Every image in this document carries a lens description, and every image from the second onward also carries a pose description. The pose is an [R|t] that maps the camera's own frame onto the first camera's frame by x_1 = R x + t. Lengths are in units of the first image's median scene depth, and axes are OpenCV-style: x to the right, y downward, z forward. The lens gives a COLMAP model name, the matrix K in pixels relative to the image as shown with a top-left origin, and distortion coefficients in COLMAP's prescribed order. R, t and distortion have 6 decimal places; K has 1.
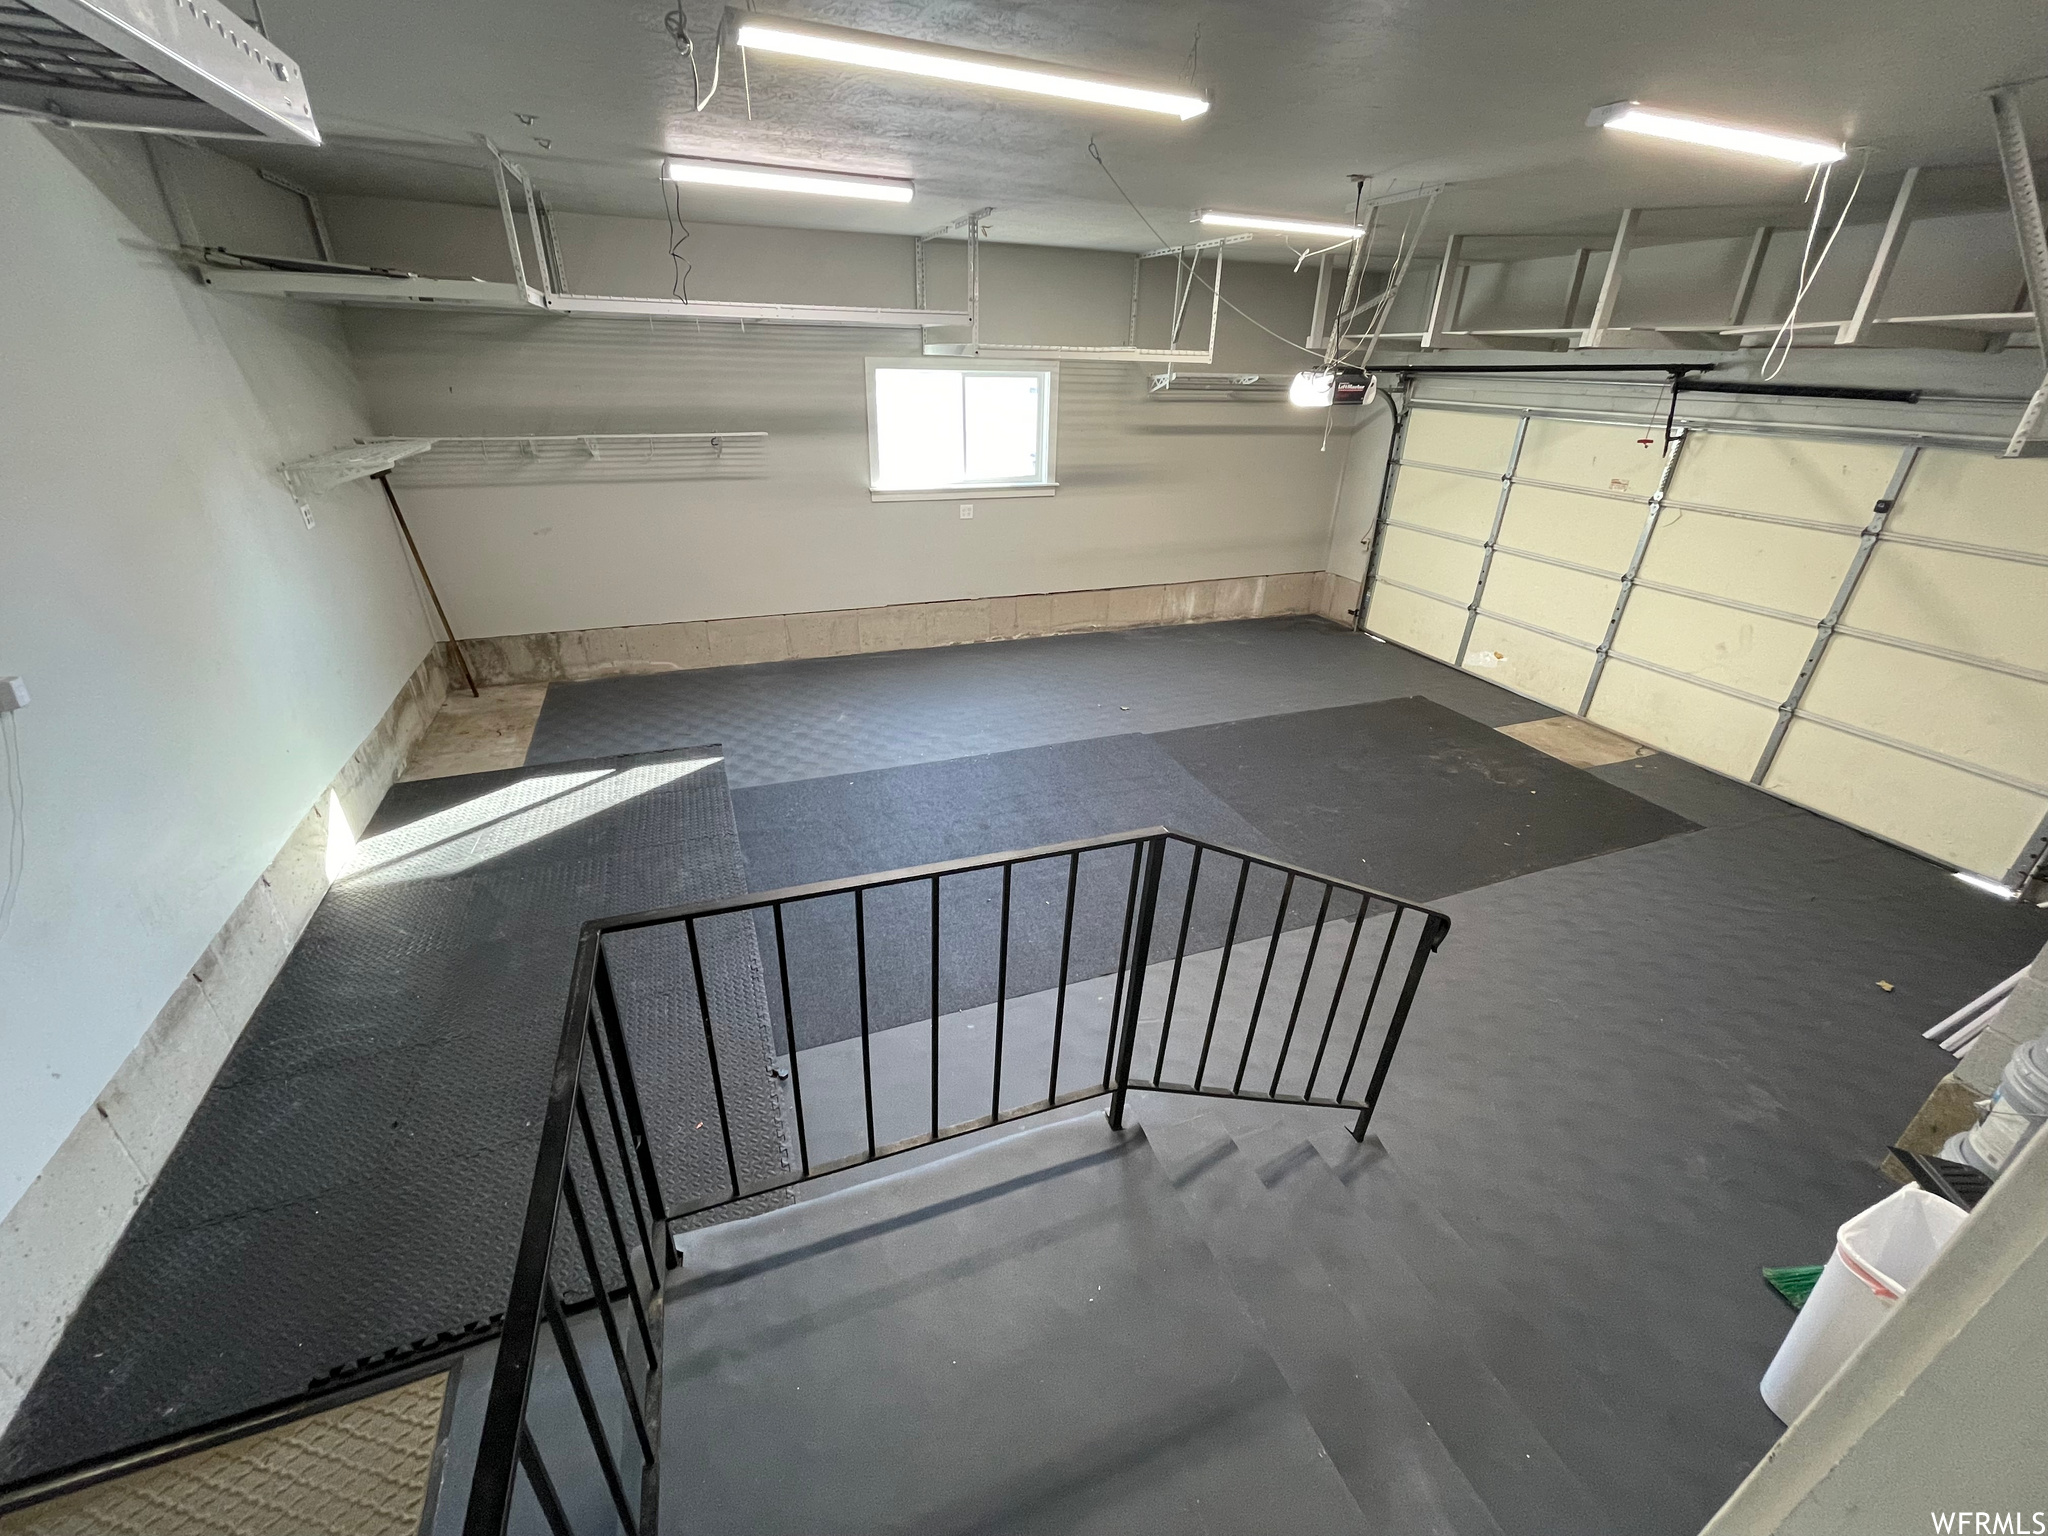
lens RADIAL K [[825.9, 0, 1021.0], [0, 825.9, 768.1], [0, 0, 1]] dist [0.000871, -0.000510]
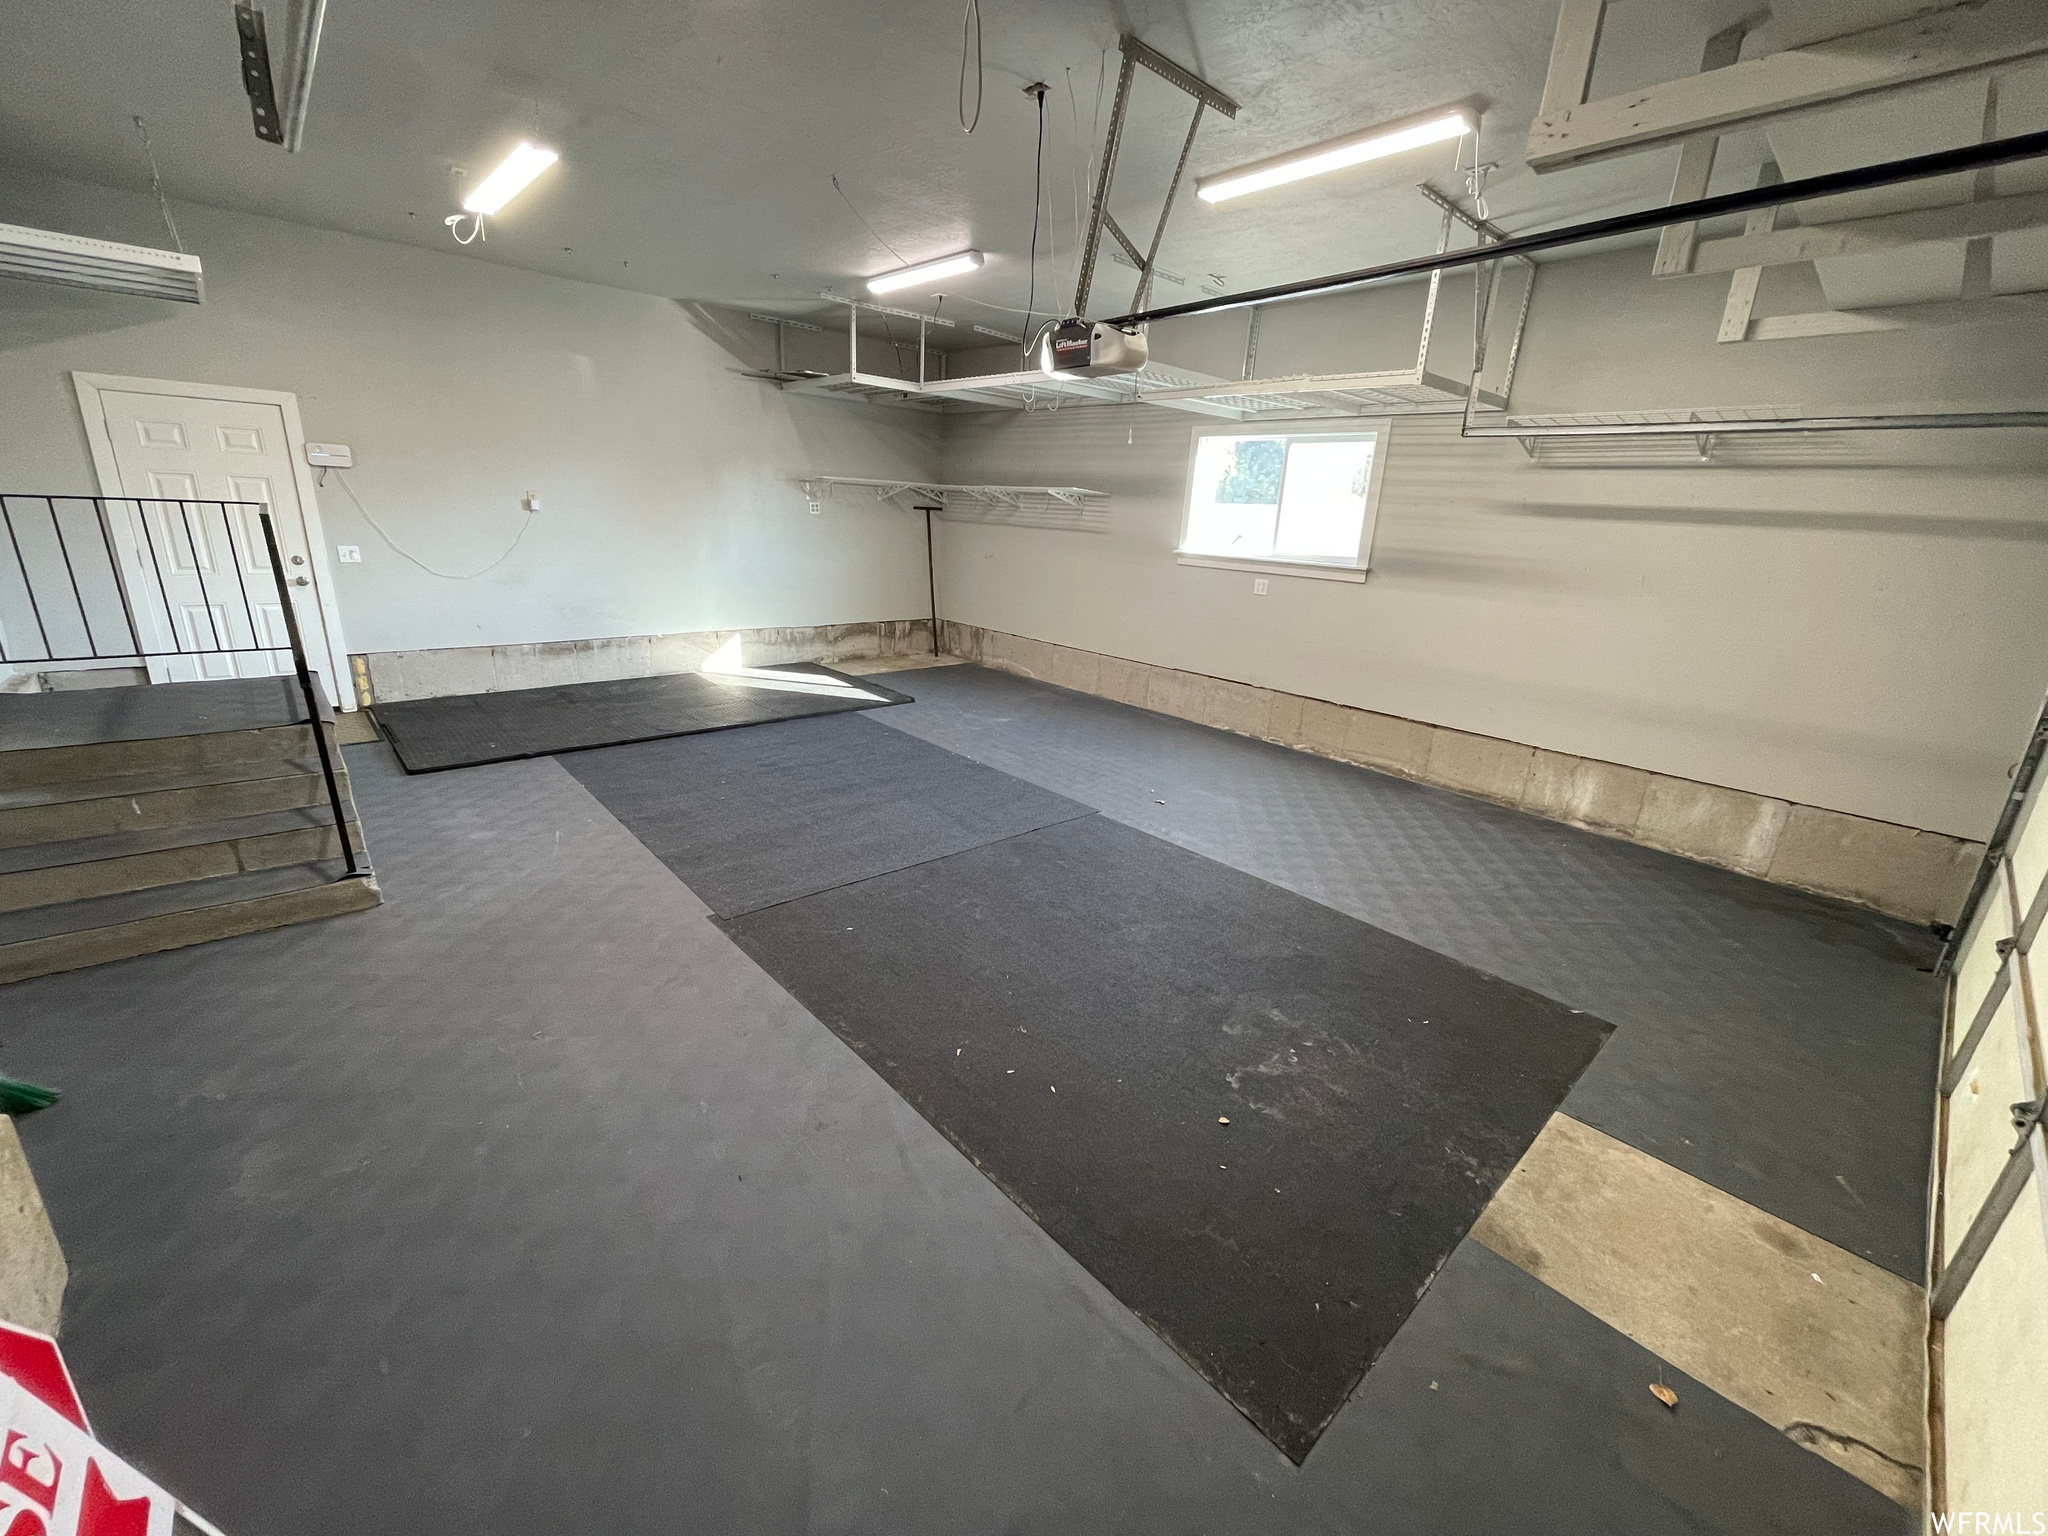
lens RADIAL K [[825.9, 0, 1030.0], [0, 825.9, 768.6], [0, 0, 1]] dist [0.000871, -0.000510]
pose [[0.356212, 0.275023, -0.893015, 0.686943], [-0.455538, 0.885551, 0.091016, -0.100895], [0.815842, 0.374381, 0.440727, 0.462650]]
